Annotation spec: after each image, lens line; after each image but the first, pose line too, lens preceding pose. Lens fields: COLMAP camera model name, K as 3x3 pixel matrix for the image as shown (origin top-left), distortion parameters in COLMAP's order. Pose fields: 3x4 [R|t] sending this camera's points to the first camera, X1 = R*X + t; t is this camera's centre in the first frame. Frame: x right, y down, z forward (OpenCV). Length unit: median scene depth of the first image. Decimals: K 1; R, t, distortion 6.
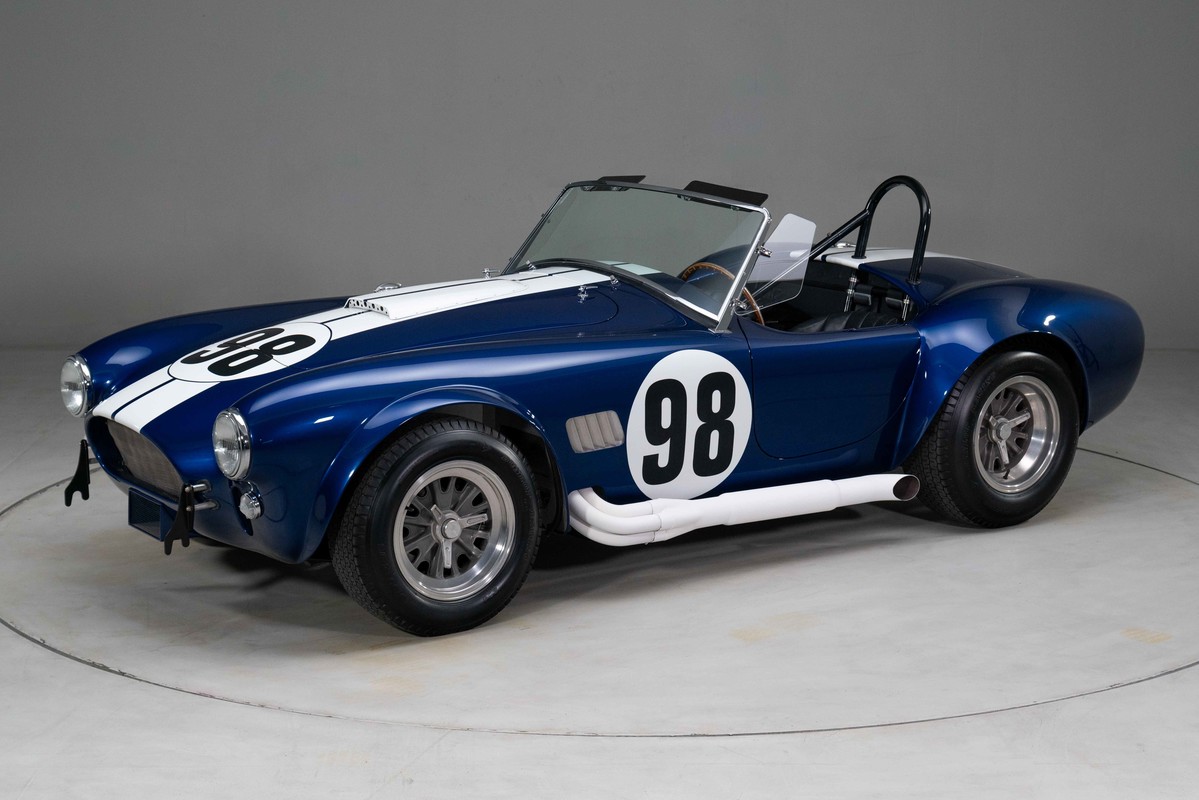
lens RADIAL K [[2355.4, 0, 601.1], [0, 2355.4, 398.0], [0, 0, 1]] dist [-0.010906, 0.000000]
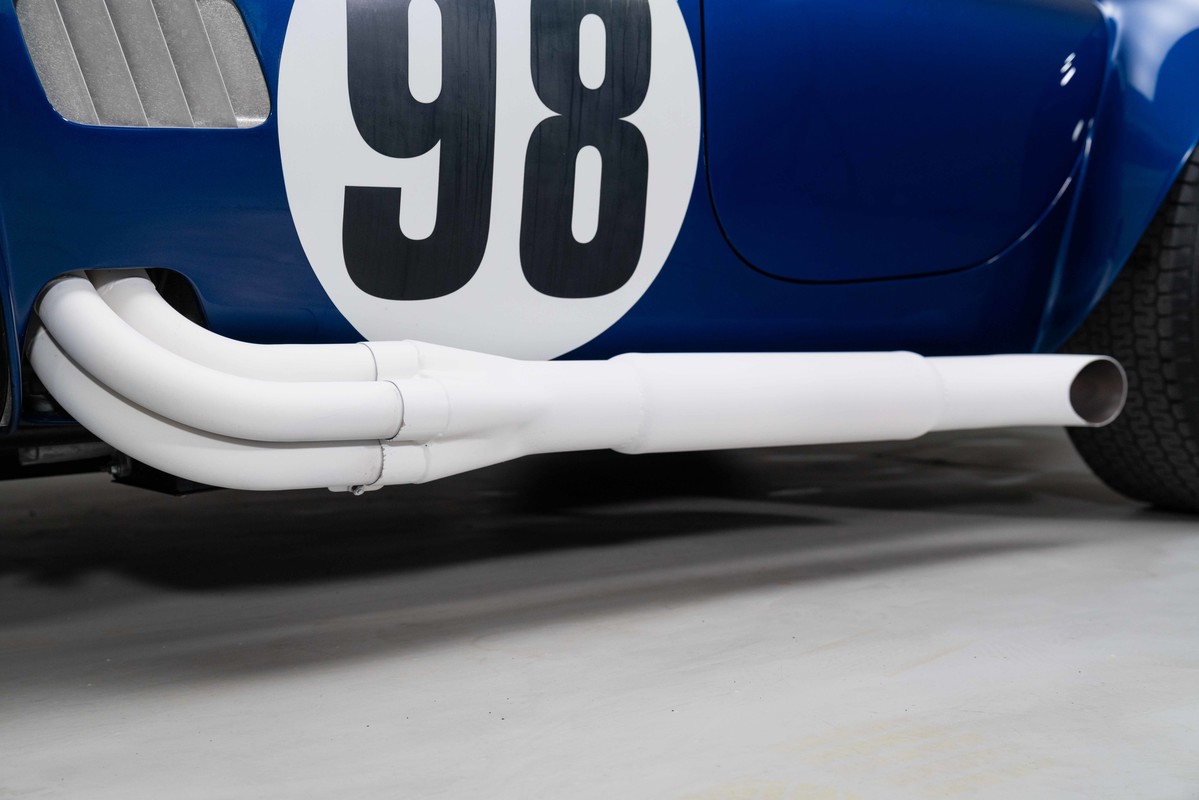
lens RADIAL K [[1745.0, 0, 599.0], [0, 1745.0, 404.1], [0, 0, 1]] dist [0.035533, 0.000000]
pose [[0.998284, -0.001957, 0.058523, 0.036128], [0.008166, 0.994328, -0.106043, 0.073590], [-0.057983, 0.106339, 0.992638, 0.775892]]
